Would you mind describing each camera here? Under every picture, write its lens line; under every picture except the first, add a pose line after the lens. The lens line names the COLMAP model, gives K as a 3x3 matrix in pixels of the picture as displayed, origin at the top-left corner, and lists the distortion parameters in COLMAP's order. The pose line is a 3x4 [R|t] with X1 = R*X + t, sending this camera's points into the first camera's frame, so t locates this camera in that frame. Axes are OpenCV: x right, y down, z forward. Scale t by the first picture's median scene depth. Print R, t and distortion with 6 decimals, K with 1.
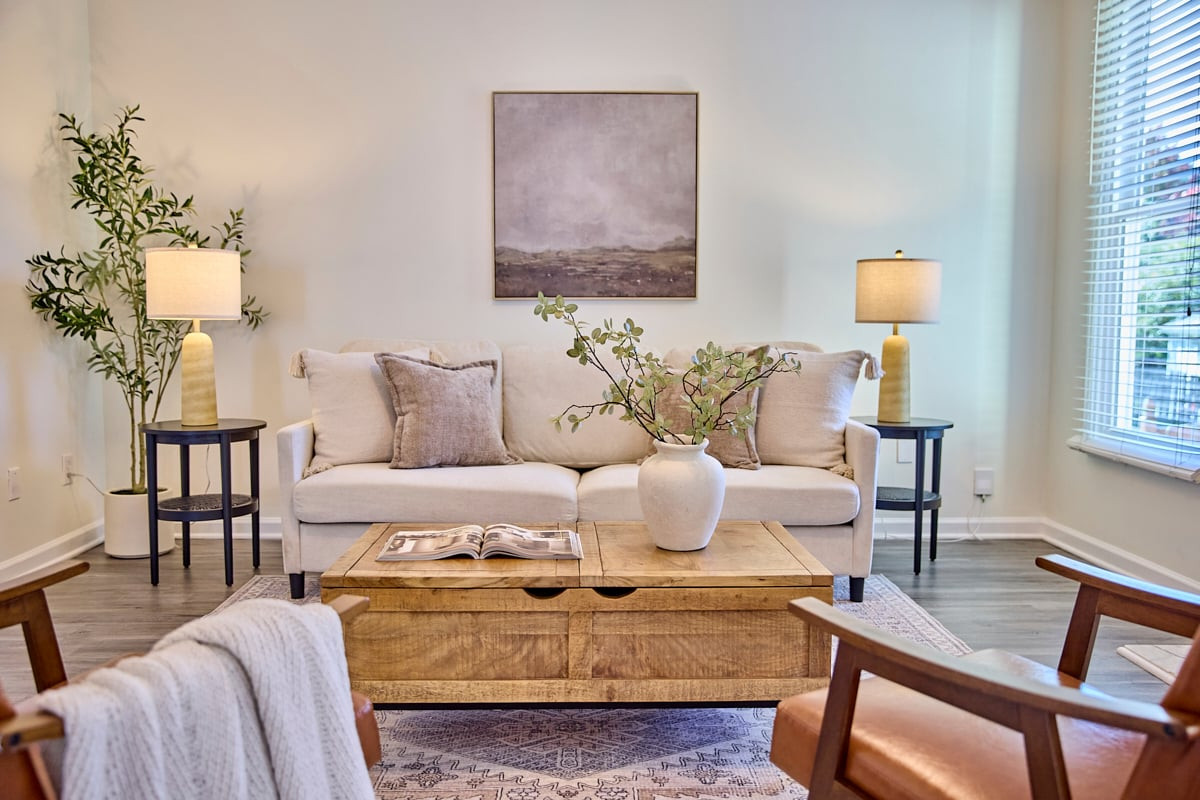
lens RADIAL K [[987.7, 0, 607.2], [0, 987.7, 374.3], [0, 0, 1]] dist [0.004782, 0.021732]
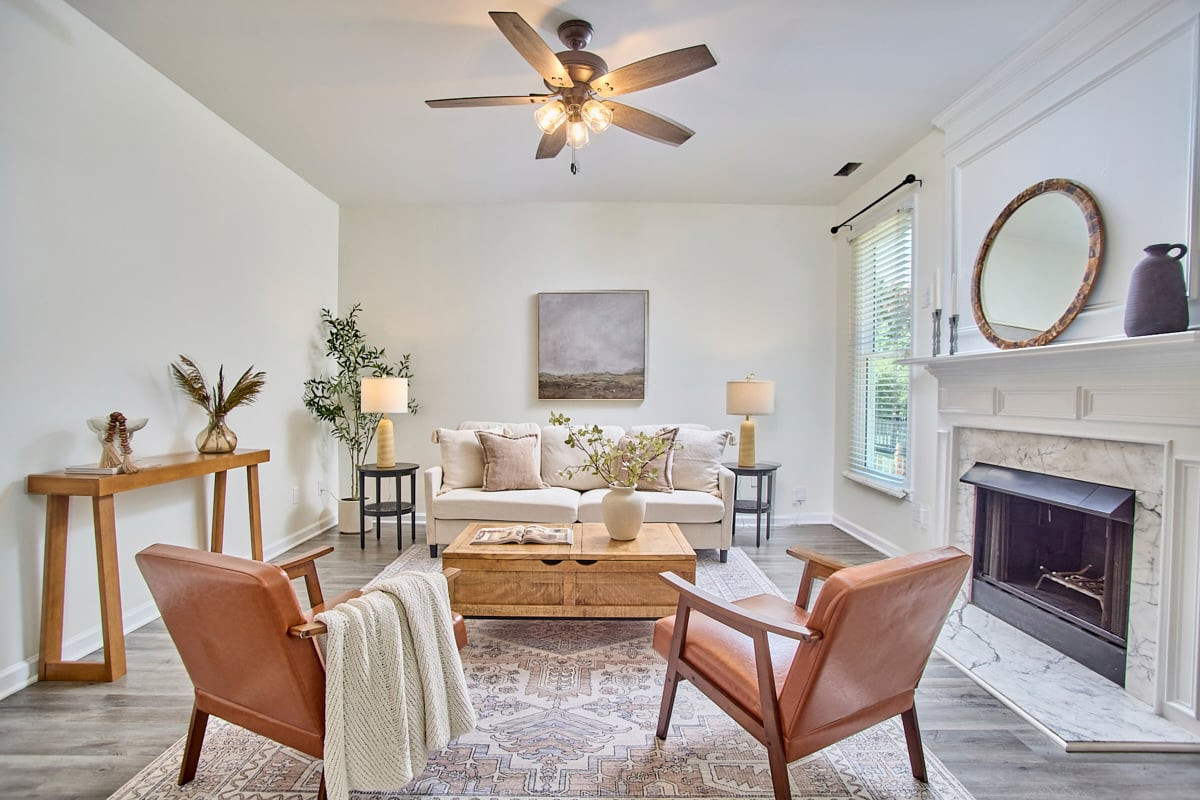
lens RADIAL K [[547.7, 0, 595.6], [0, 547.7, 402.9], [0, 0, 1]] dist [-0.067295, 0.023607]
pose [[0.999685, 0.003396, -0.024852, 0.027170], [-0.004465, 0.999060, -0.043114, -0.029174], [0.024683, 0.043212, 0.998761, -0.061686]]
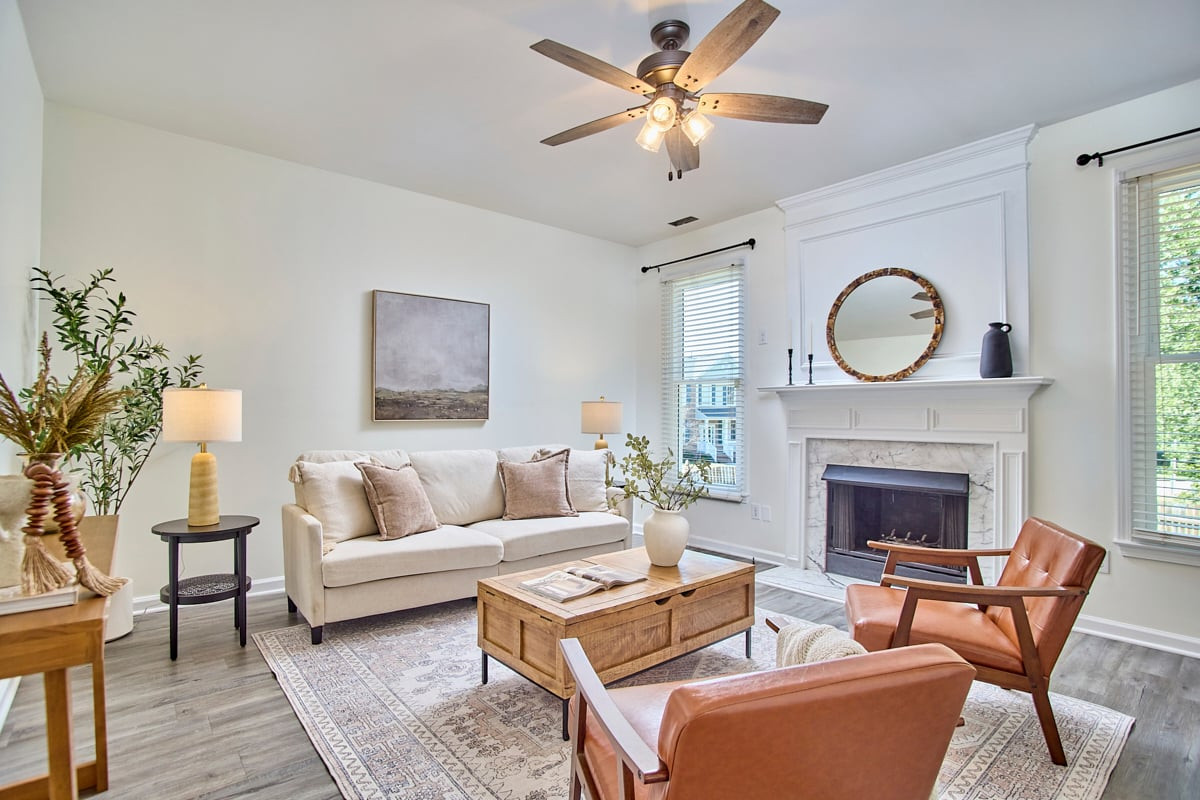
lens RADIAL K [[547.7, 0, 595.6], [0, 547.7, 402.9], [0, 0, 1]] dist [-0.067295, 0.023607]
pose [[0.805317, 0.014087, 0.592677, -0.395083], [0.033229, 0.997074, -0.068850, -0.039956], [-0.591913, 0.075140, 0.802492, 0.130718]]
